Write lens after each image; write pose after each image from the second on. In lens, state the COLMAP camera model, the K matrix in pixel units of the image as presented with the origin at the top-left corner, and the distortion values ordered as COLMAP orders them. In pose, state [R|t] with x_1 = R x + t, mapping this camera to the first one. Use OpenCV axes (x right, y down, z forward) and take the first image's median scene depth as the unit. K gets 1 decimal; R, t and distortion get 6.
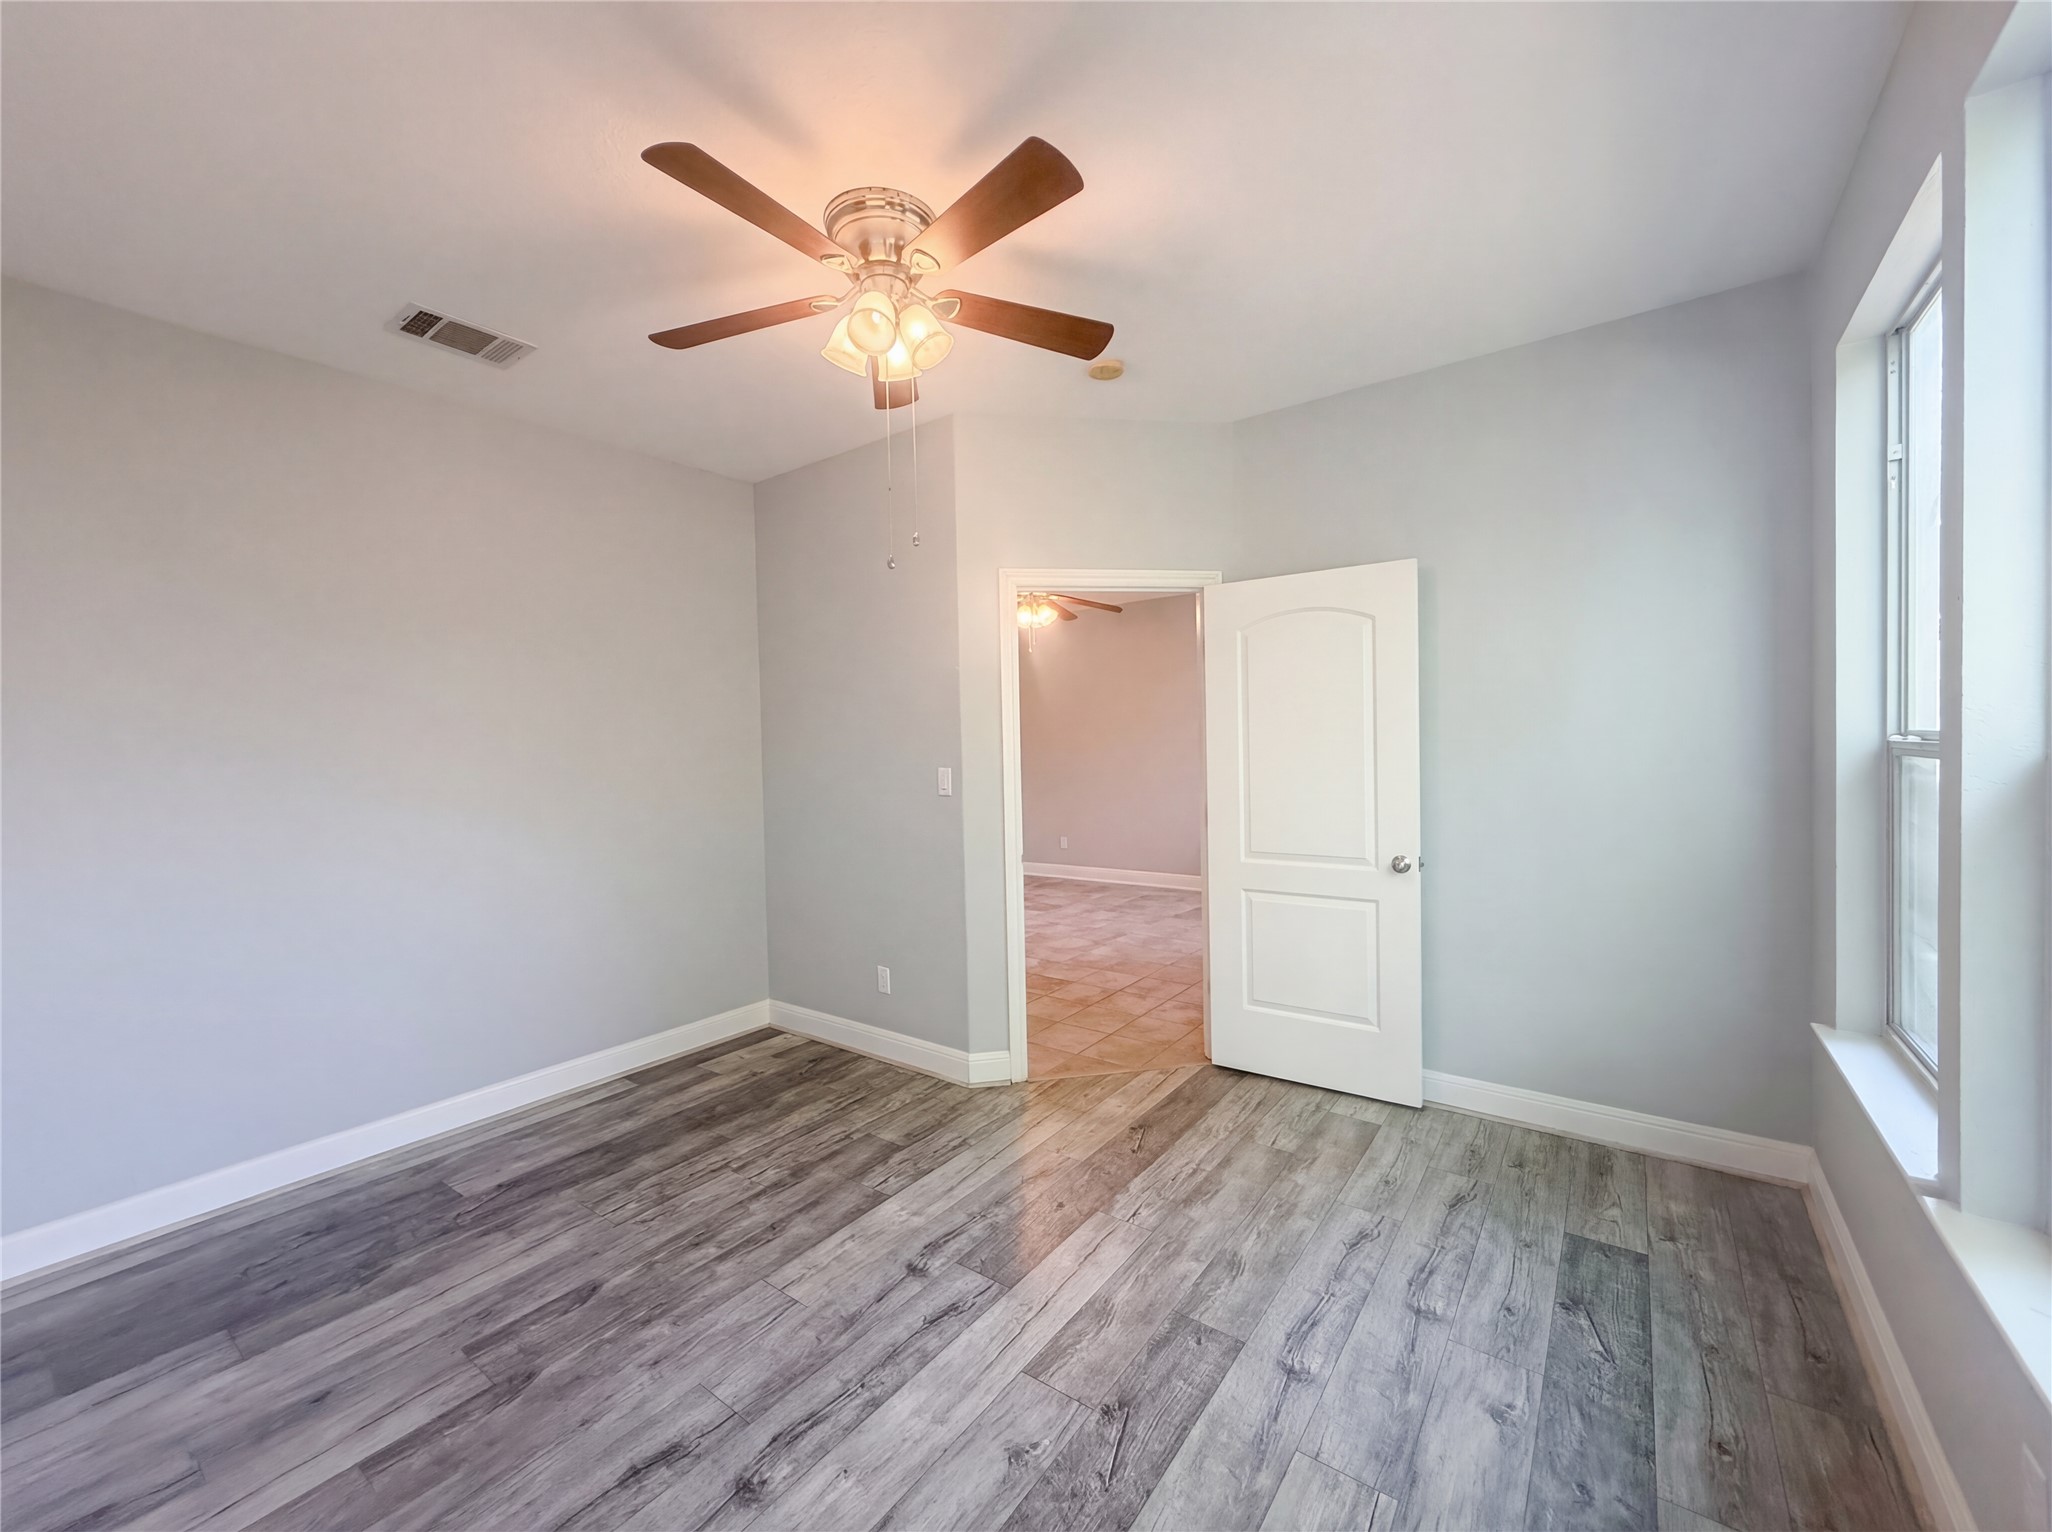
lens RADIAL K [[807.3, 0, 1025.3], [0, 807.3, 762.1], [0, 0, 1]] dist [0.000464, 0.000270]
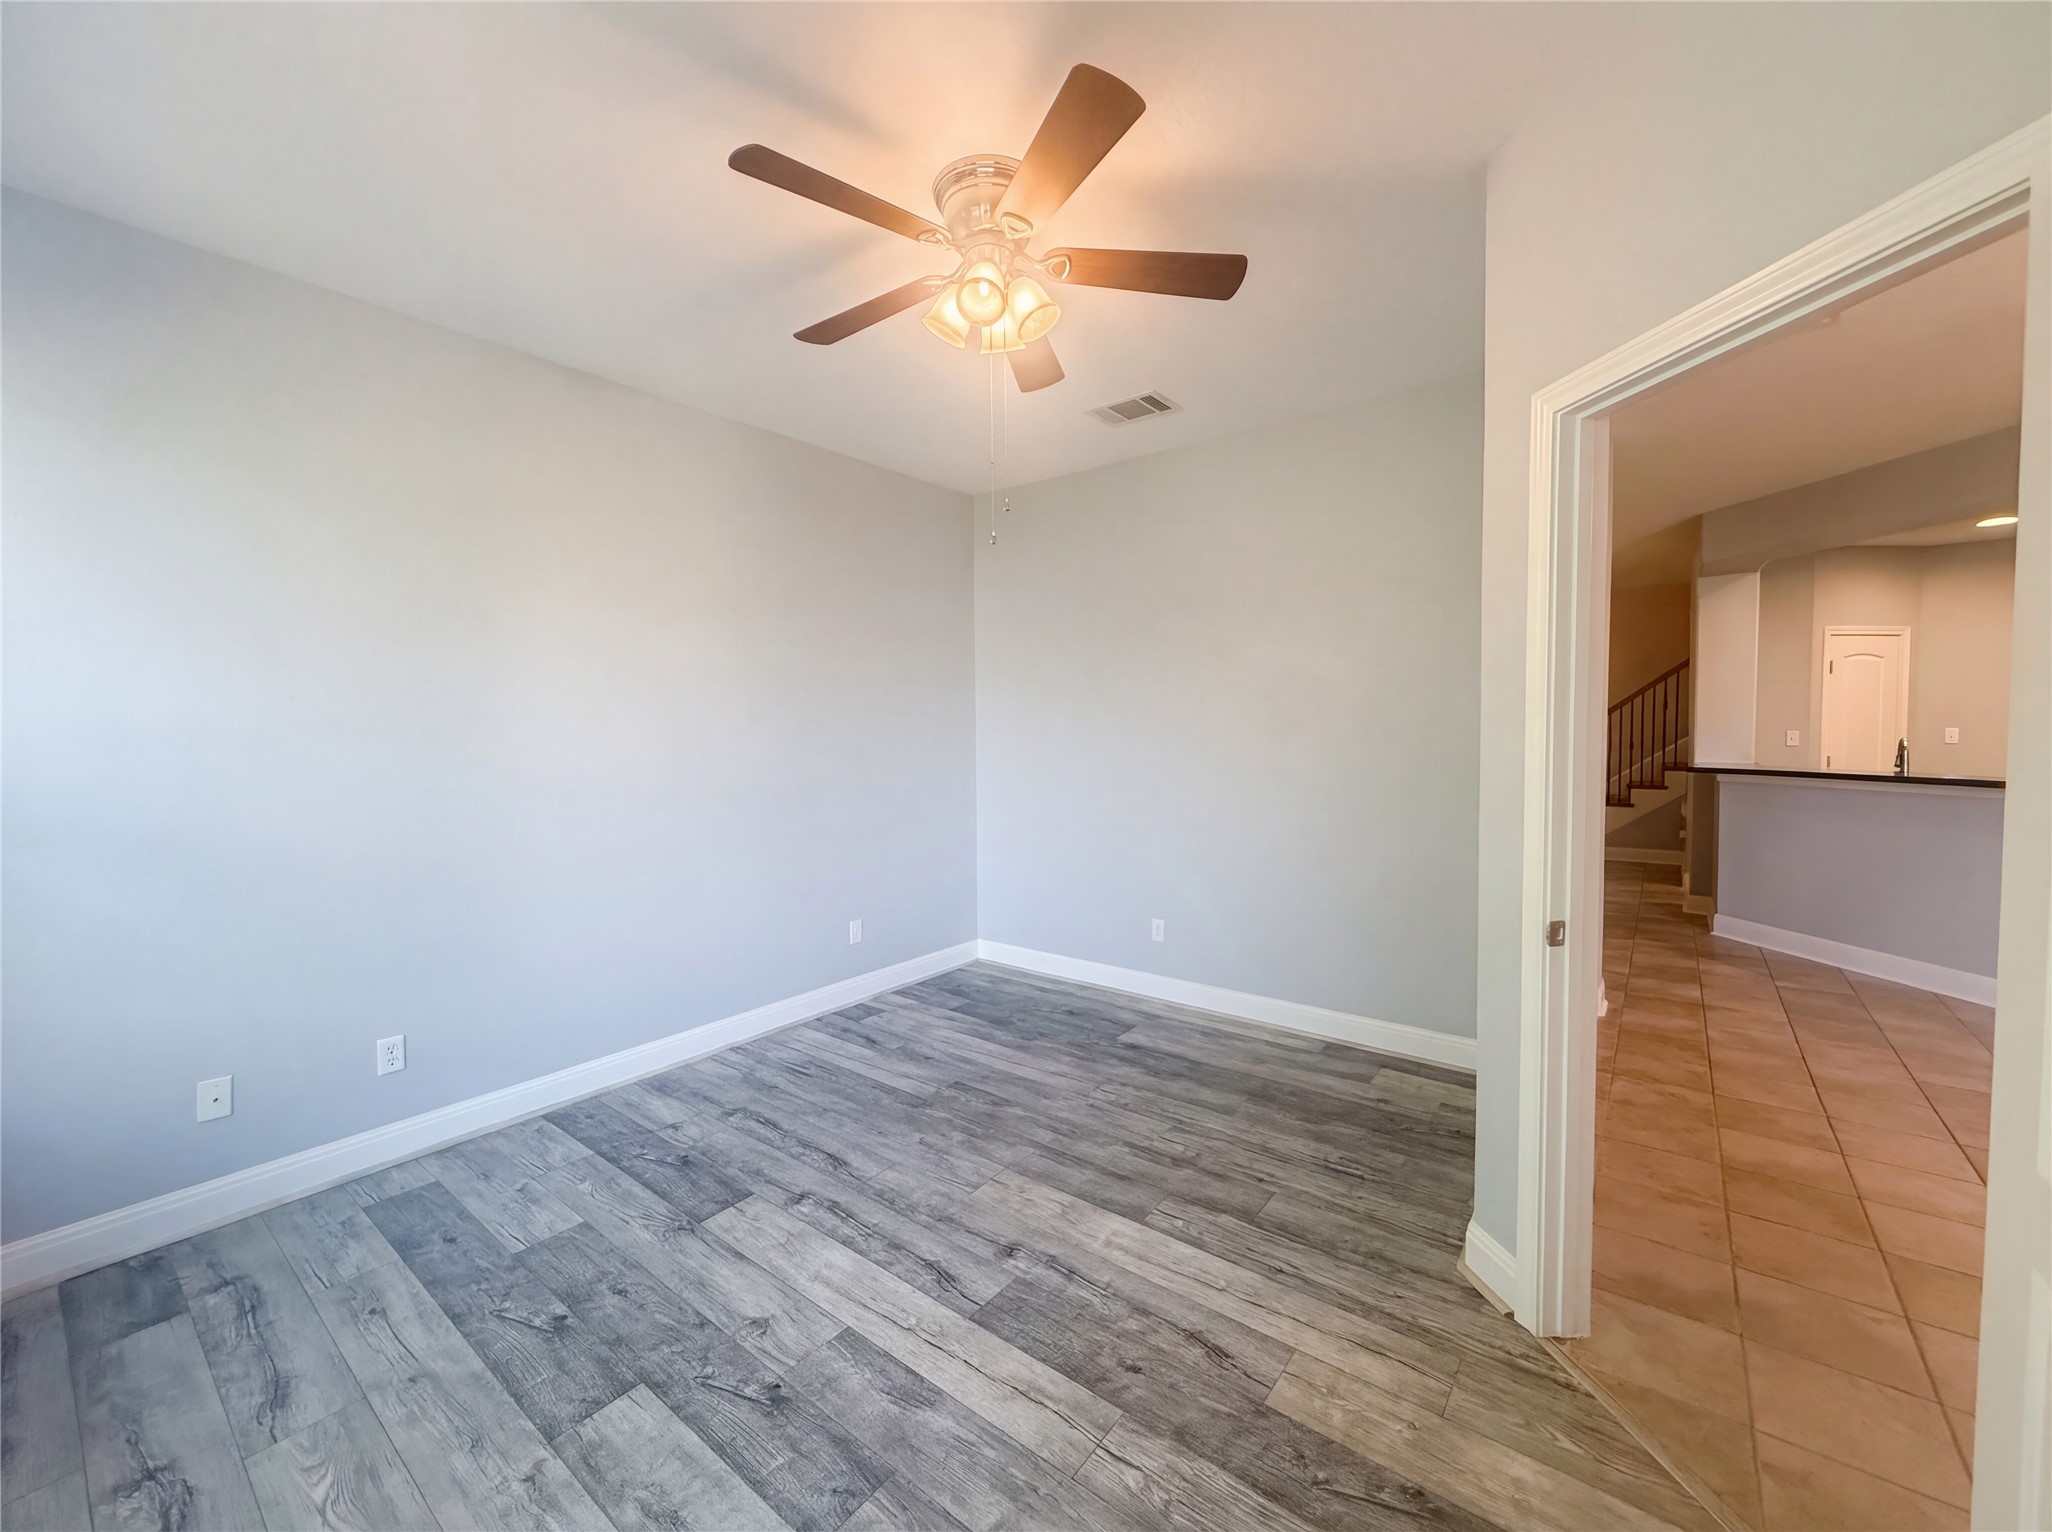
lens RADIAL K [[832.7, 0, 1047.2], [0, 832.7, 754.2], [0, 0, 1]] dist [-0.001887, -0.000280]
pose [[-0.015389, 0.055819, -0.998322, 0.801681], [-0.015353, 0.998310, 0.056055, -0.036239], [0.999764, 0.016190, -0.014506, 0.989176]]
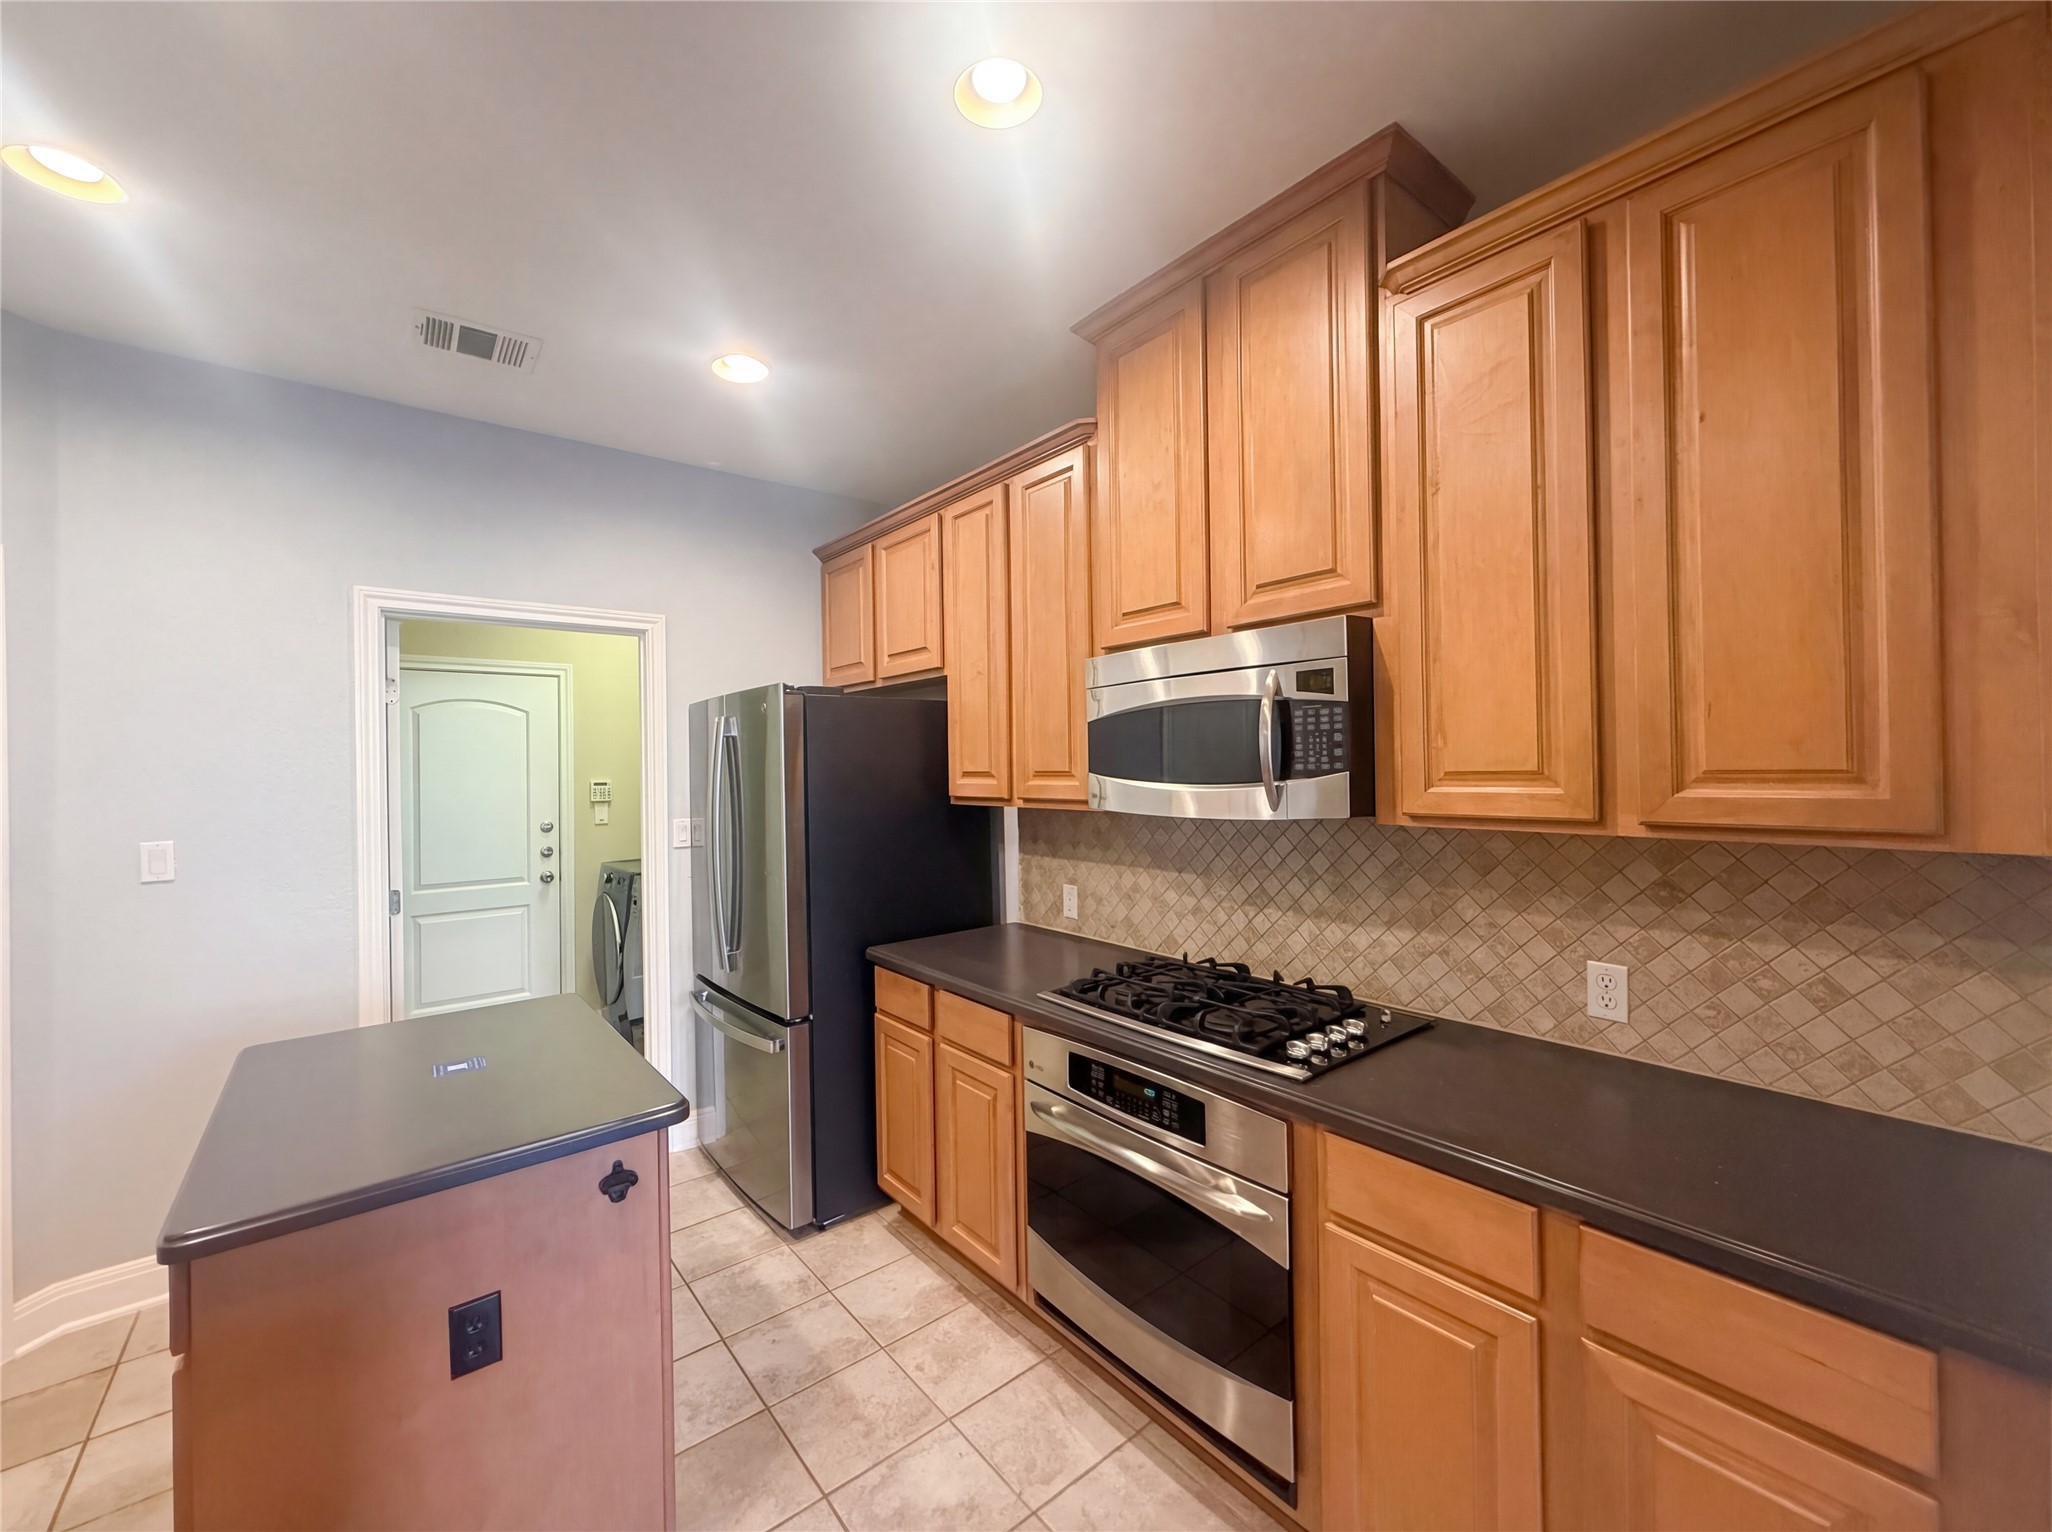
lens RADIAL K [[815.3, 0, 1025.4], [0, 815.3, 765.4], [0, 0, 1]] dist [-0.001486, -0.000107]
pose [[0.969562, 0.010892, -0.244603, -0.794795], [-0.015960, 0.999697, -0.018749, -0.107292], [0.244325, 0.022082, 0.969442, 3.363837]]
